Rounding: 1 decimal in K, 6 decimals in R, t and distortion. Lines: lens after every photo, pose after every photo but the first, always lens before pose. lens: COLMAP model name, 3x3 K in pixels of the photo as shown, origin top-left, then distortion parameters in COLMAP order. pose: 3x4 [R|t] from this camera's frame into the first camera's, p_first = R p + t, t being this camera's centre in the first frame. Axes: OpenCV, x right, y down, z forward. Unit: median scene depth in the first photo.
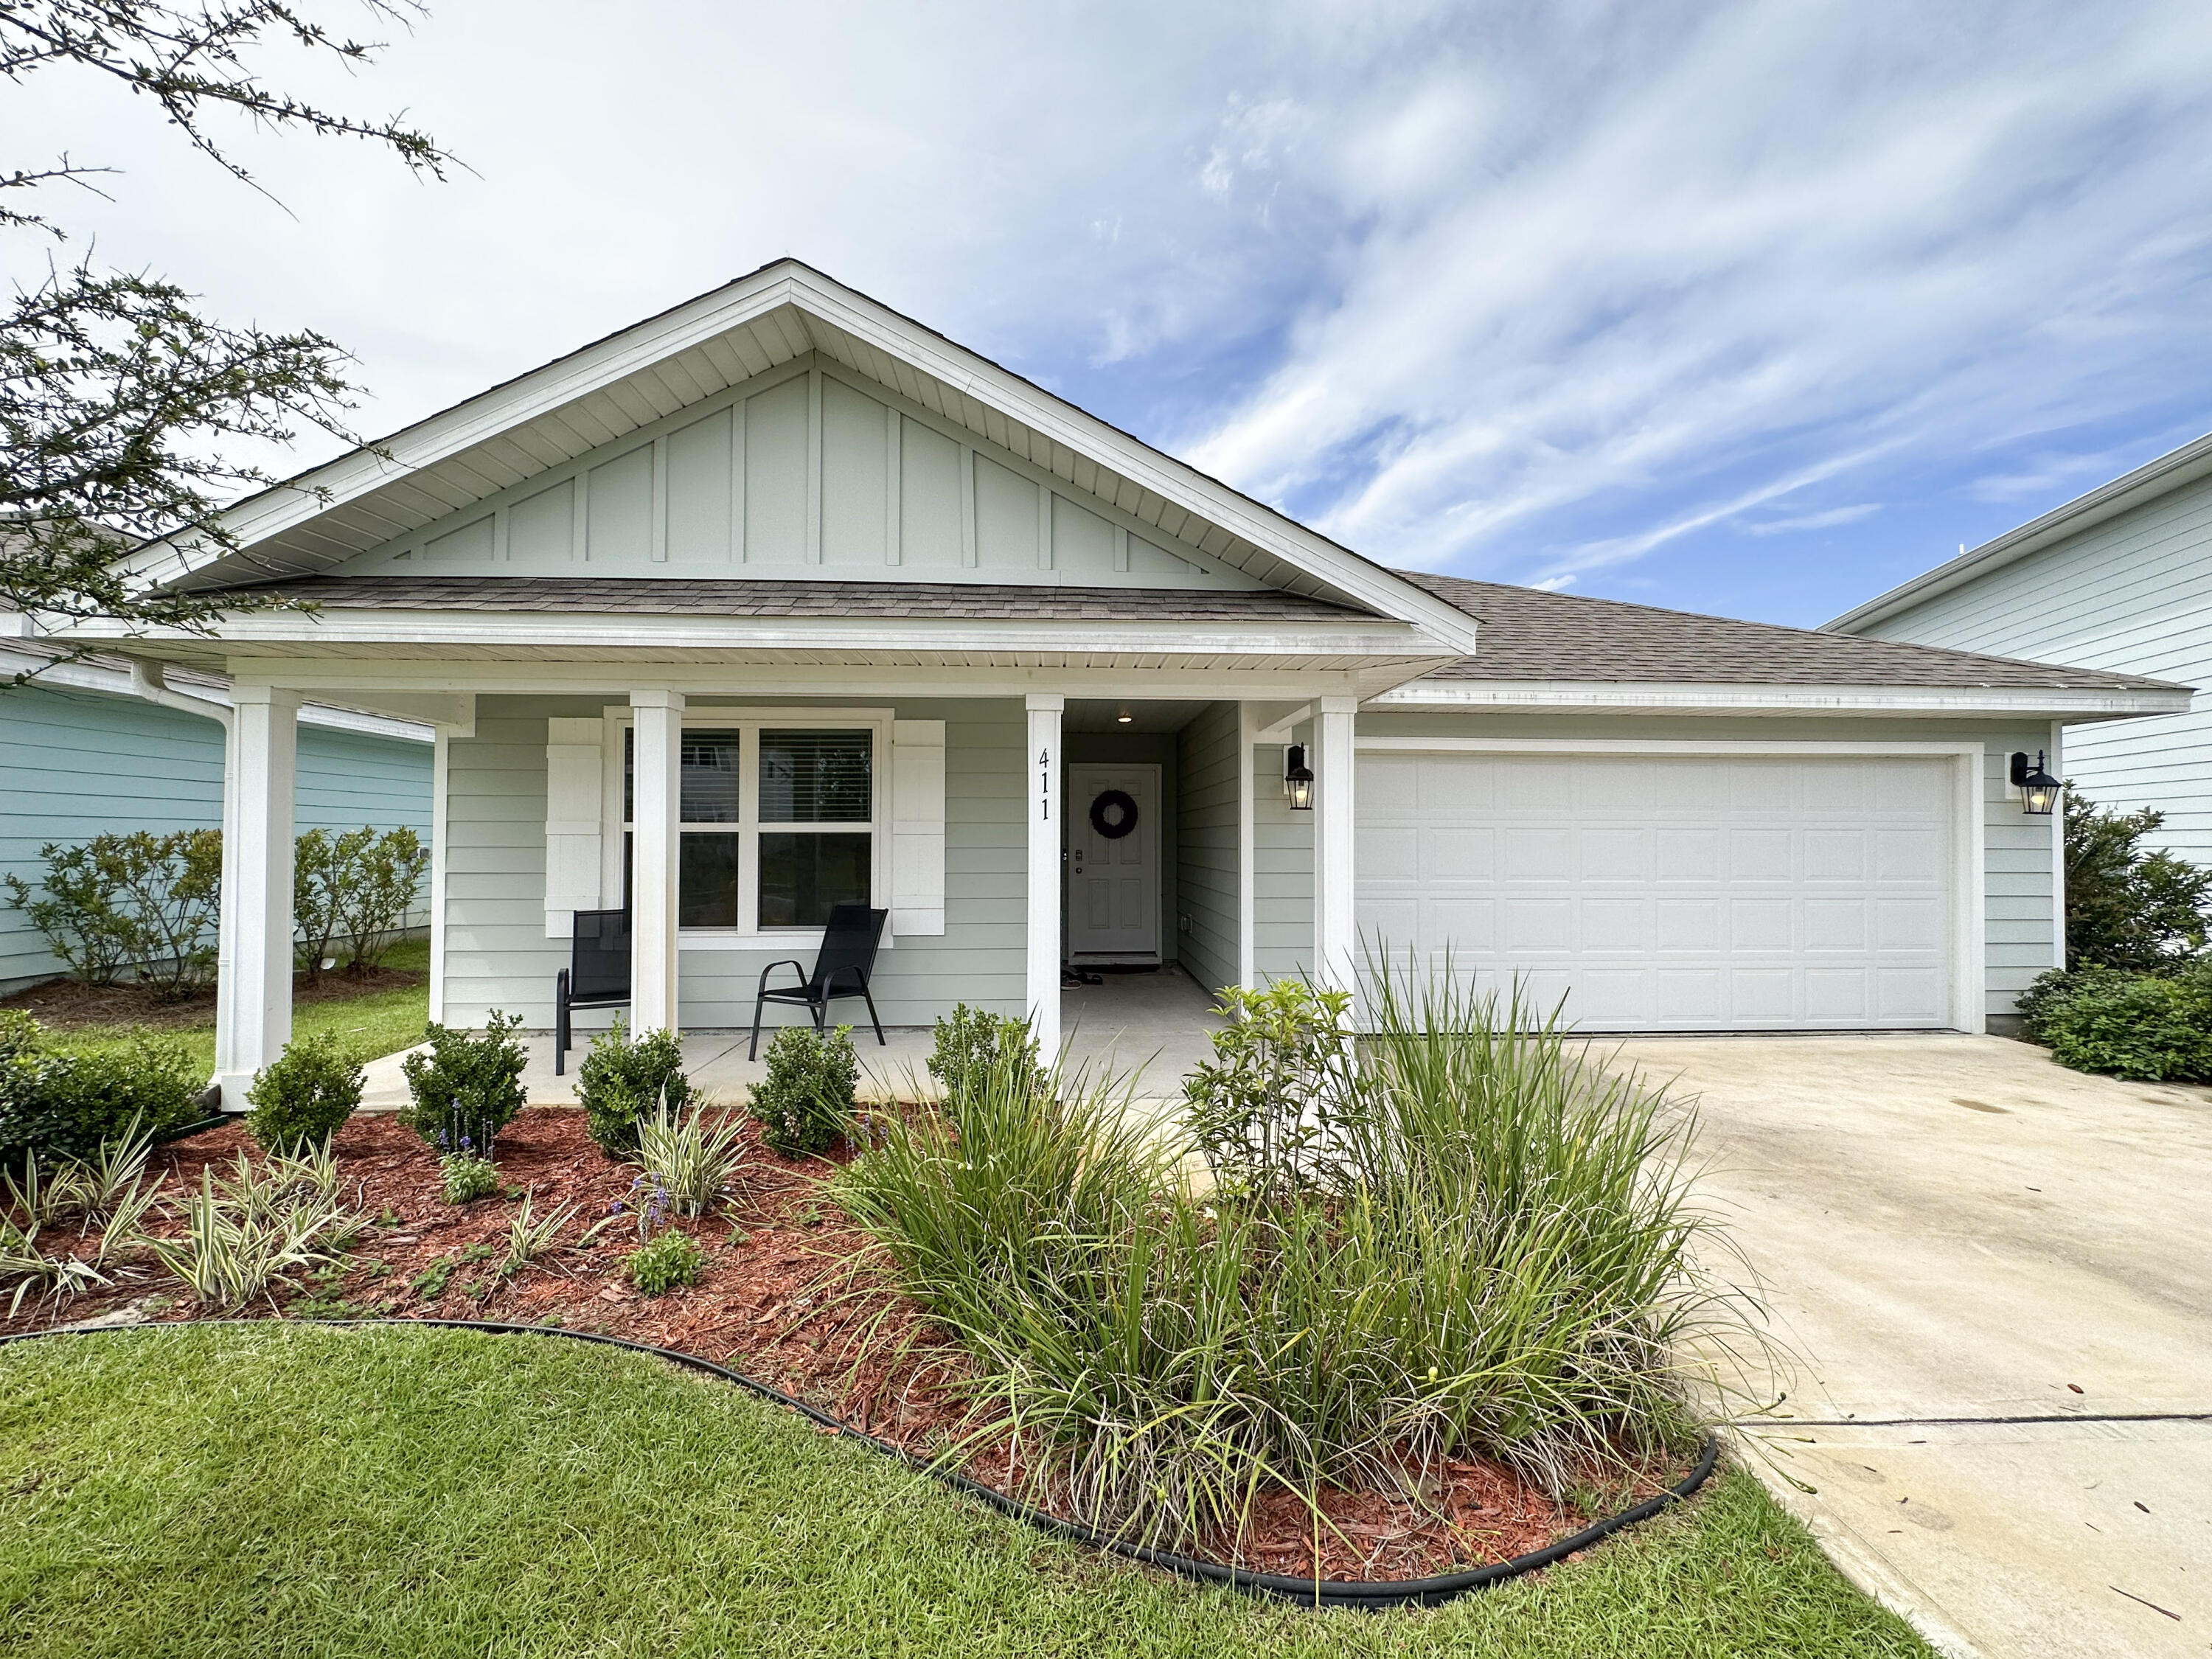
lens RADIAL K [[886.5, 0, 1109.9], [0, 886.5, 828.9], [0, 0, 1]] dist [0.001685, -0.000424]
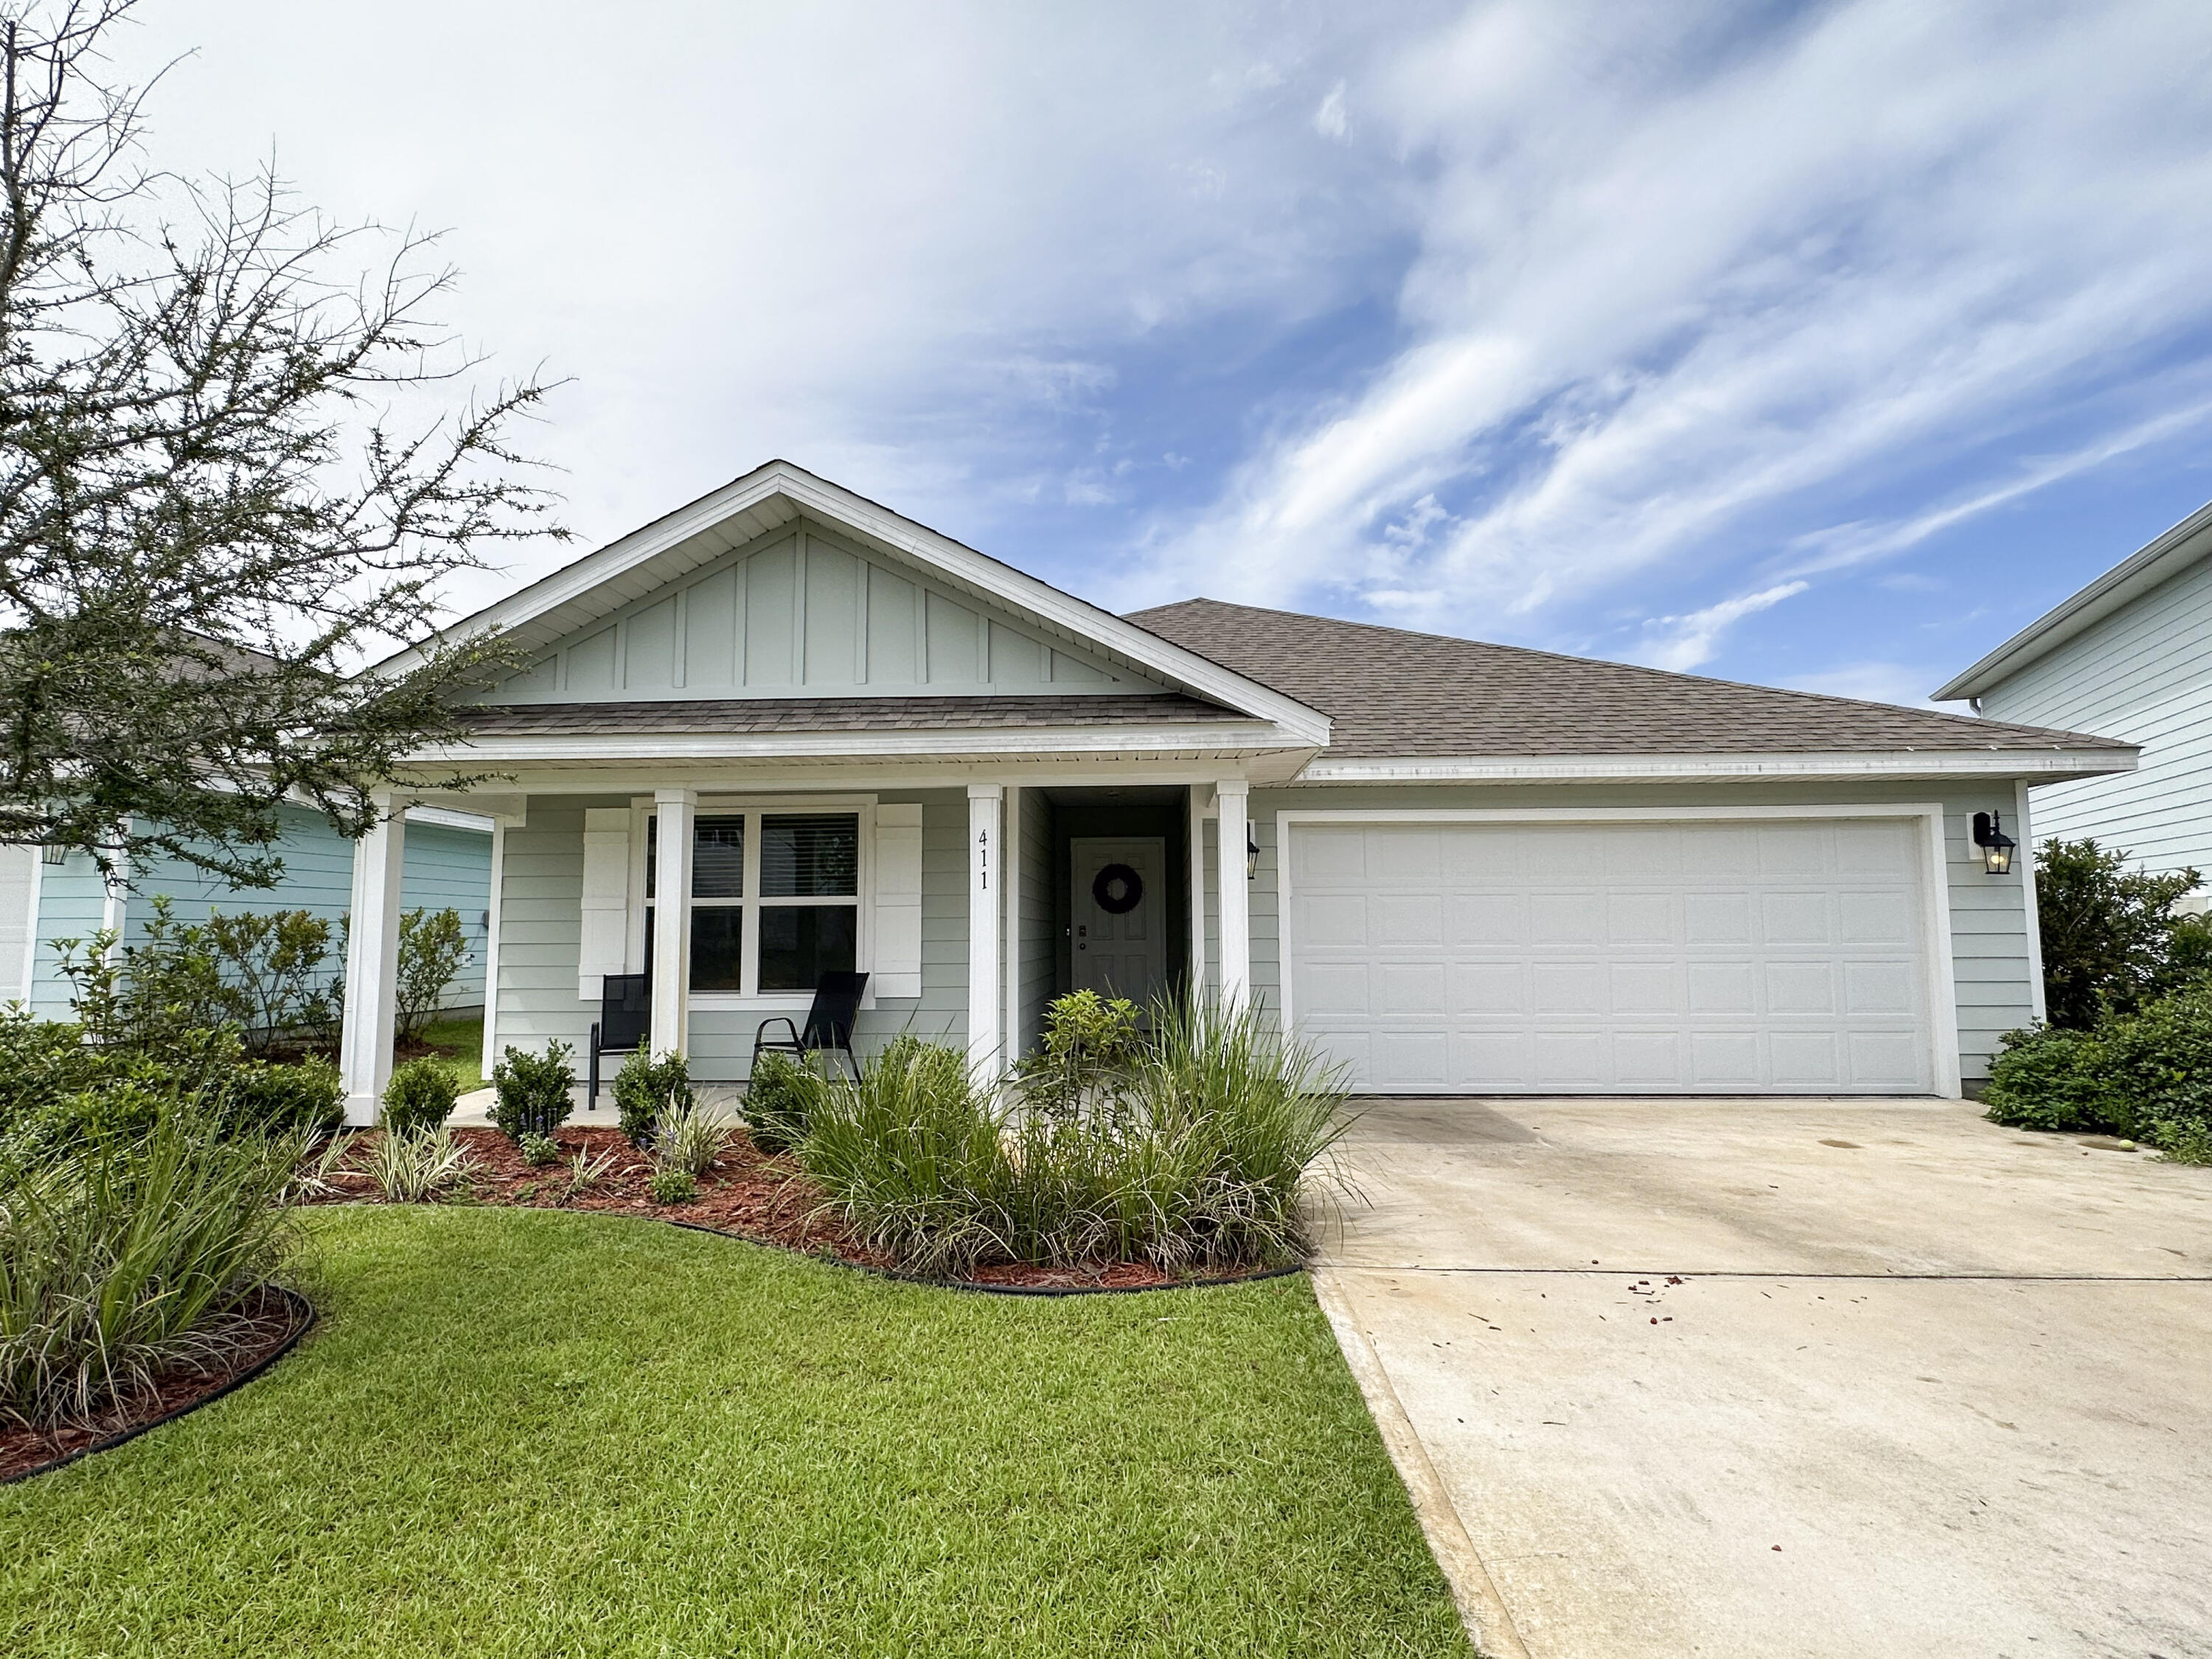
lens RADIAL K [[1104.1, 0, 1103.3], [0, 1104.1, 833.9], [0, 0, 1]] dist [0.002100, 0.000612]
pose [[0.994643, -0.017980, -0.101798, 0.189607], [0.010469, 0.997215, -0.073848, 0.021264], [0.102843, 0.072386, 0.992060, -0.367822]]
